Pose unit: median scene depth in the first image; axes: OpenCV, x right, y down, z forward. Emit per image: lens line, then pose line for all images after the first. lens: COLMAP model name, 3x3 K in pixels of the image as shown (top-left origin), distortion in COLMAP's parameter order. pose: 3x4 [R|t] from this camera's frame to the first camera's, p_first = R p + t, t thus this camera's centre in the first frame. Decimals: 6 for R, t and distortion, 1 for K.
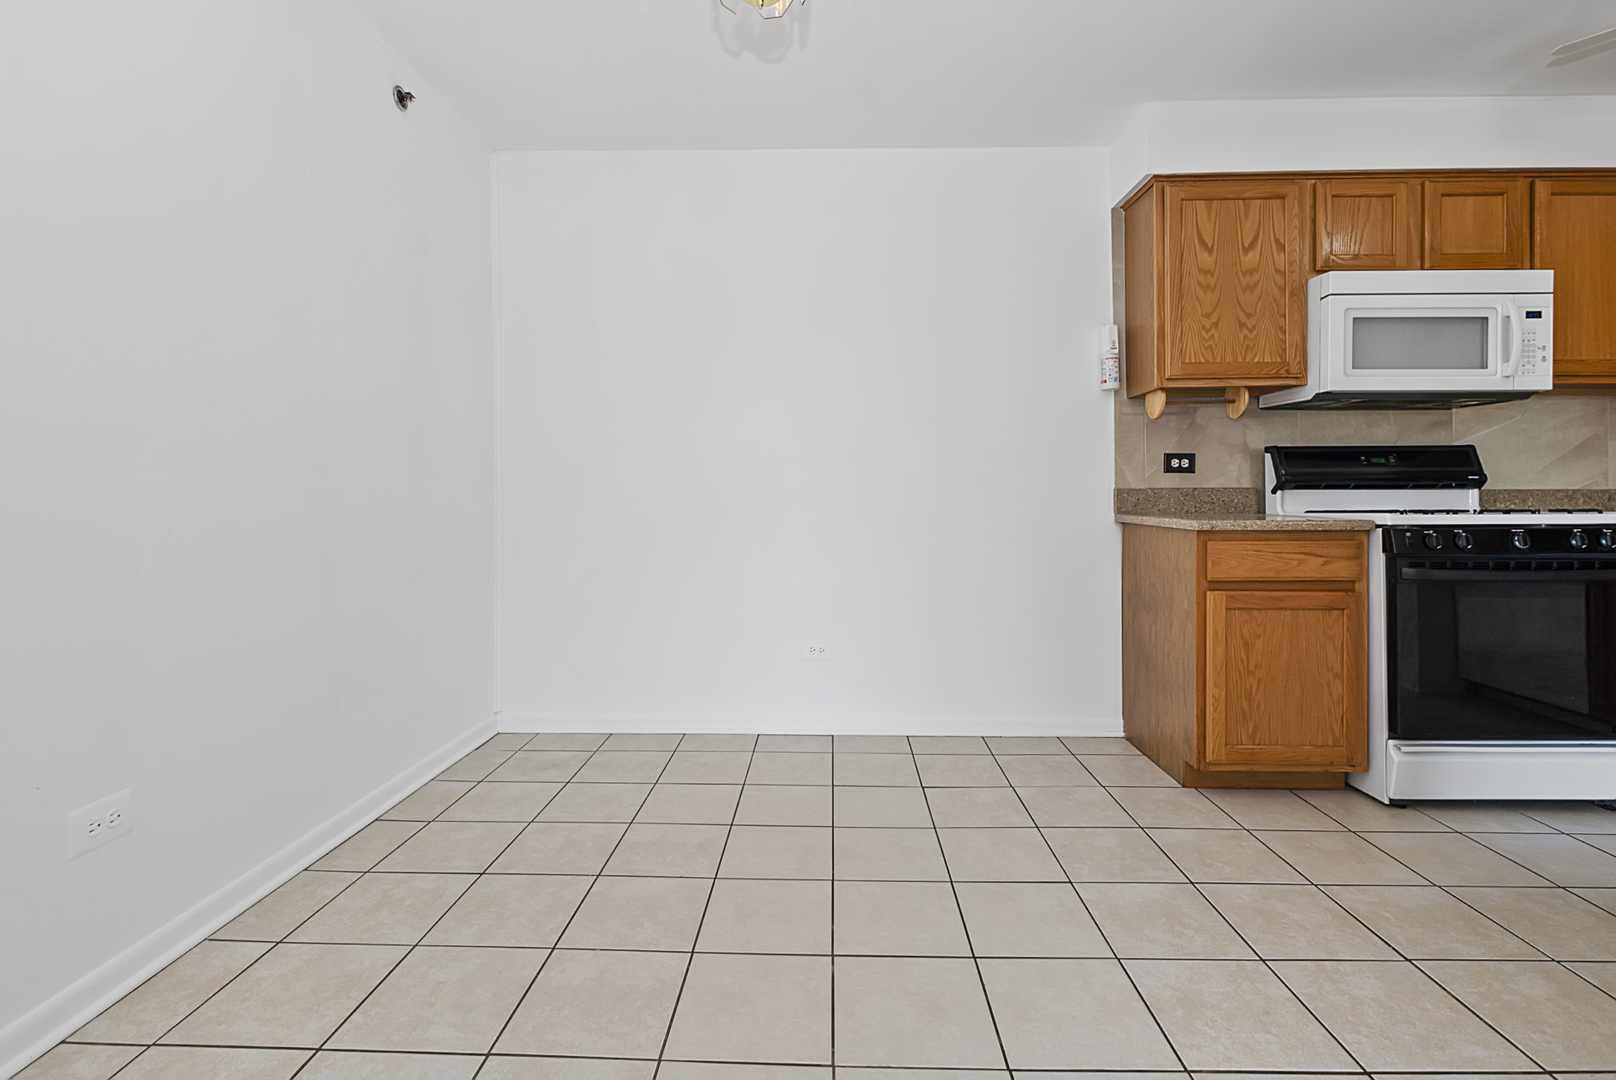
lens RADIAL K [[726.9, 0, 810.8], [0, 726.9, 495.1], [0, 0, 1]] dist [0.000868, -0.000315]
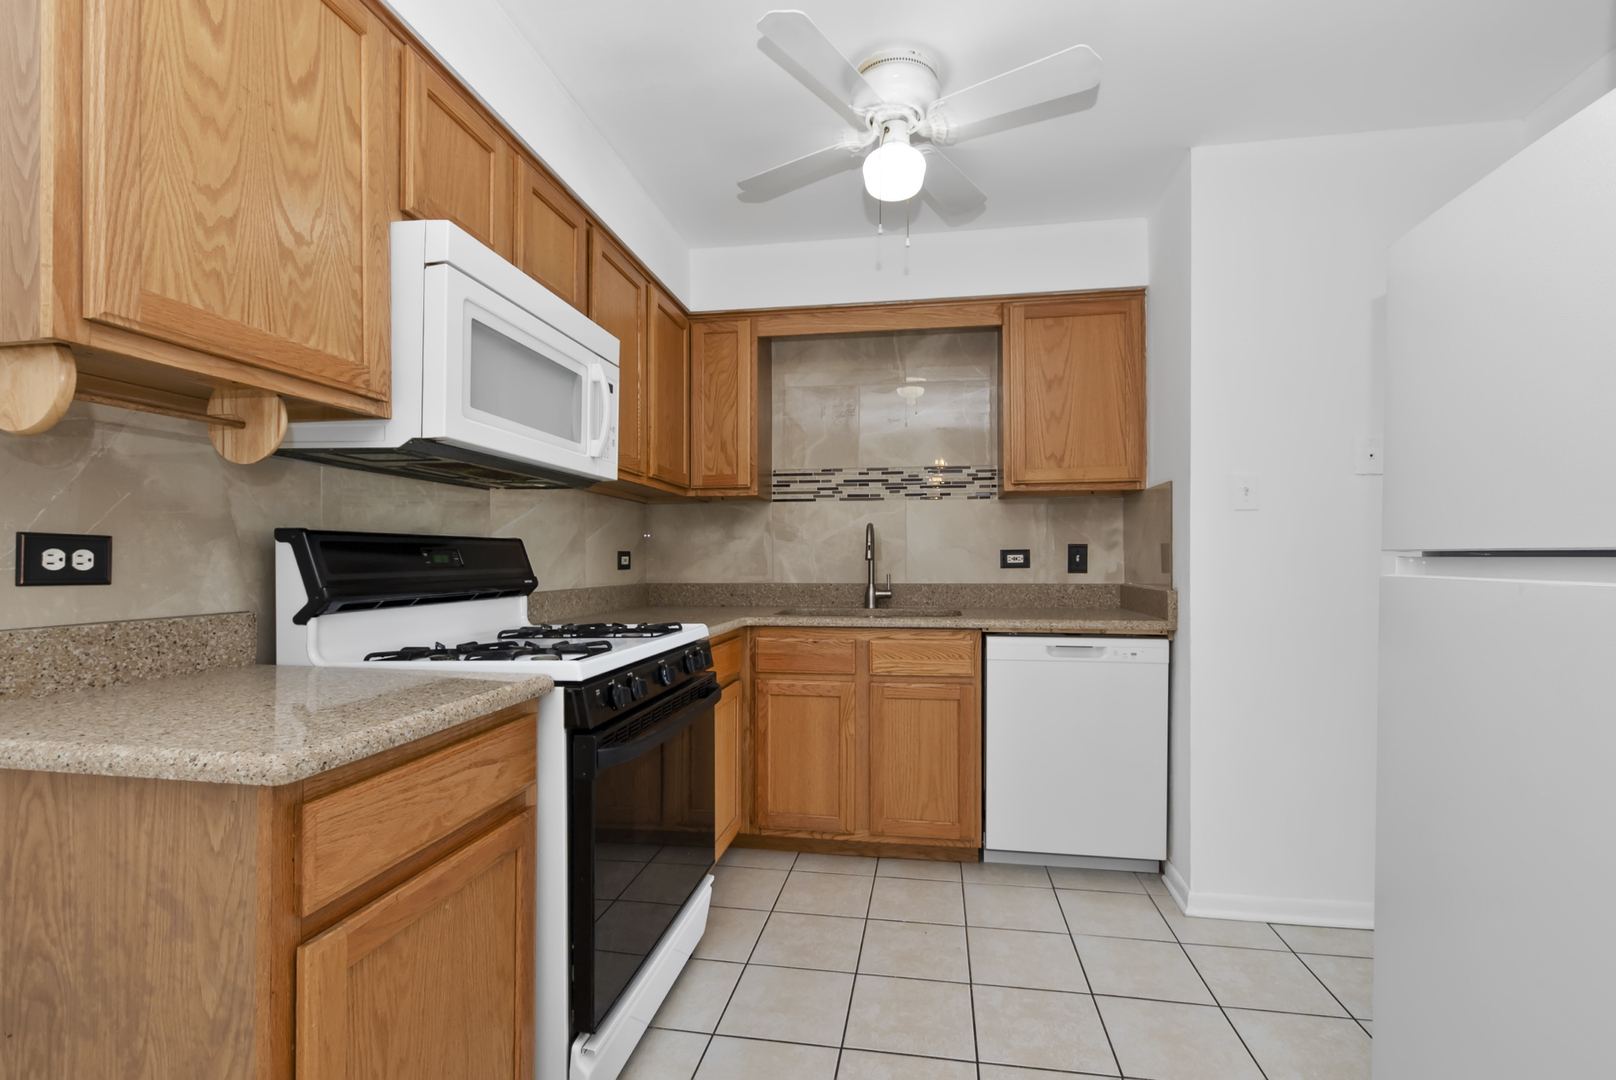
lens RADIAL K [[722.3, 0, 814.9], [0, 722.3, 557.9], [0, 0, 1]] dist [0.002216, -0.000487]
pose [[0.133417, 0.003937, 0.991052, 0.203890], [-0.000175, 0.999992, -0.003948, -0.048718], [-0.991060, 0.000353, 0.133416, 0.625464]]
